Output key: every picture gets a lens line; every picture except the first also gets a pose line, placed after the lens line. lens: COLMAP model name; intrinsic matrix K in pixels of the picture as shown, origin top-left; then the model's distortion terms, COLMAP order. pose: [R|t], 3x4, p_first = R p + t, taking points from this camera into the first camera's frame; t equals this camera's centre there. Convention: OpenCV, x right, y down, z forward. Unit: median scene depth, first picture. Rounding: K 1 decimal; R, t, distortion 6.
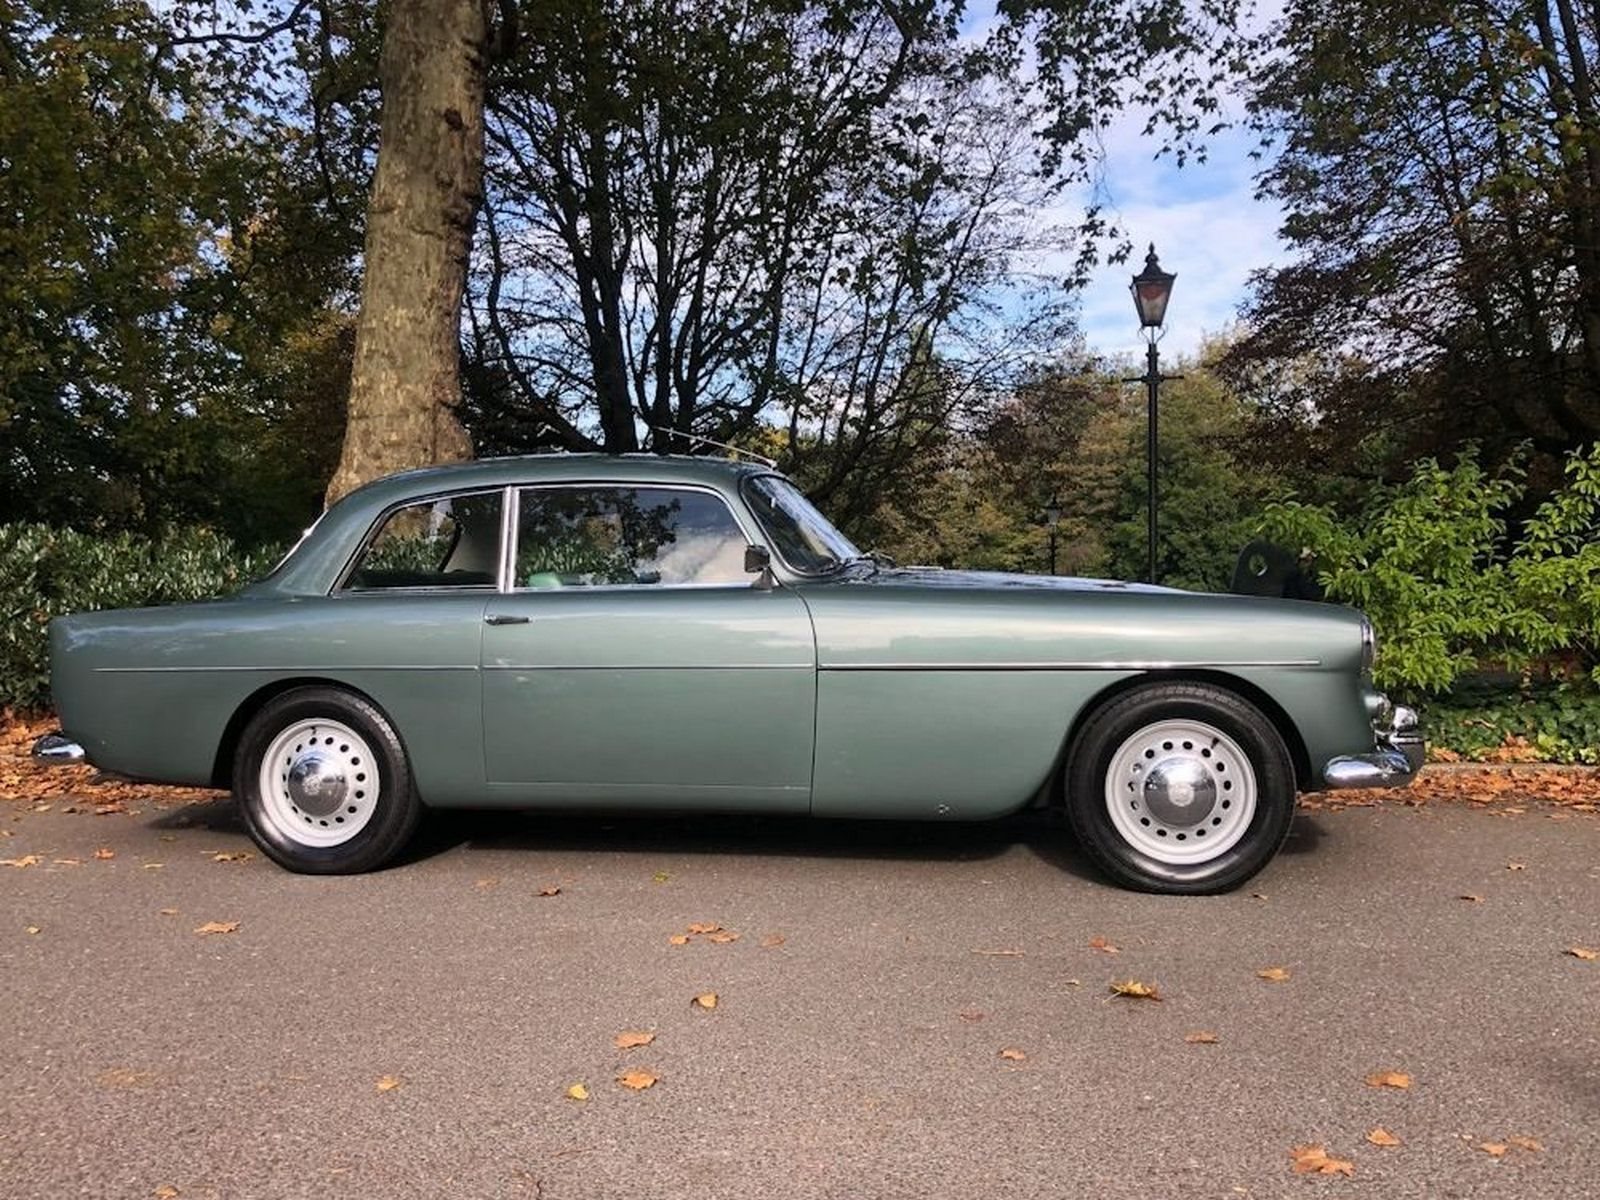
lens RADIAL K [[1344.0, 0, 799.0], [0, 1344.0, 640.1], [0, 0, 1]] dist [0.017924, -0.001165]
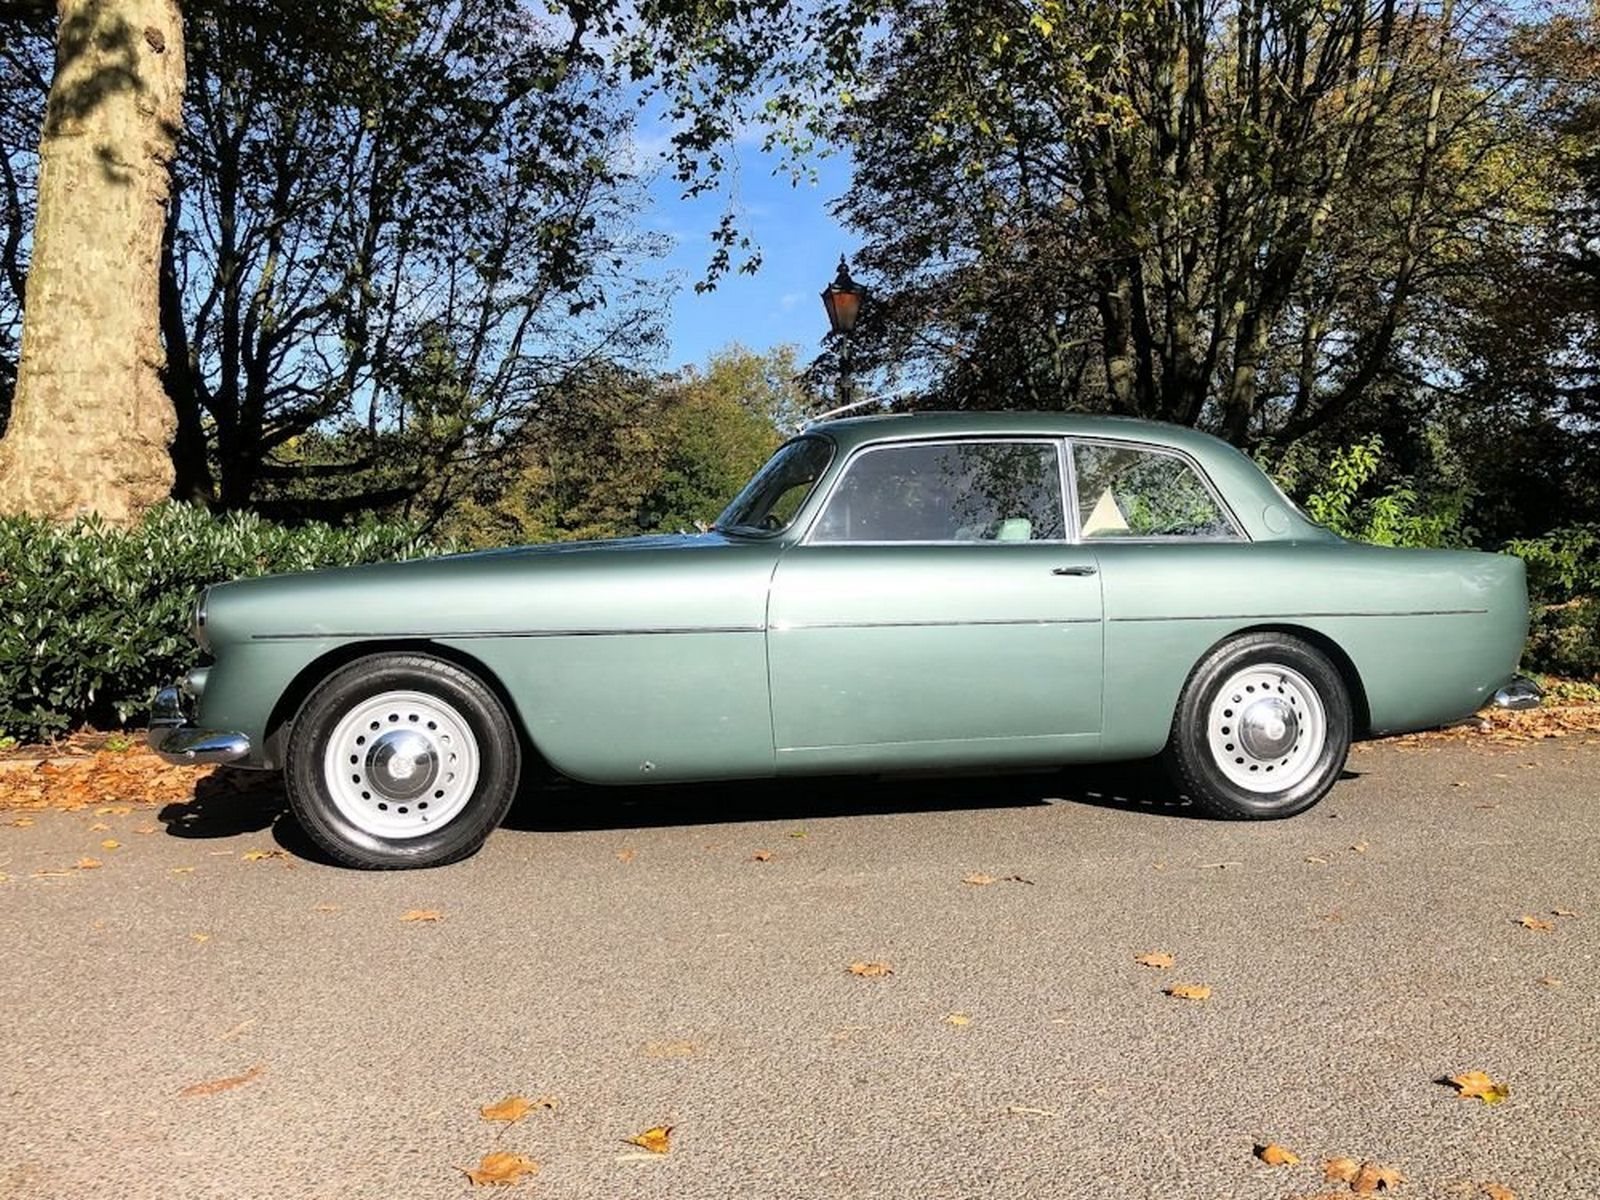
lens RADIAL K [[1344.0, 0, 799.0], [0, 1344.0, 640.1], [0, 0, 1]] dist [0.017924, -0.001165]
pose [[0.930607, -0.016263, 0.365659, -0.113354], [0.018355, 0.999829, -0.002248, 0.007821], [-0.365559, 0.008804, 0.930746, 0.020920]]
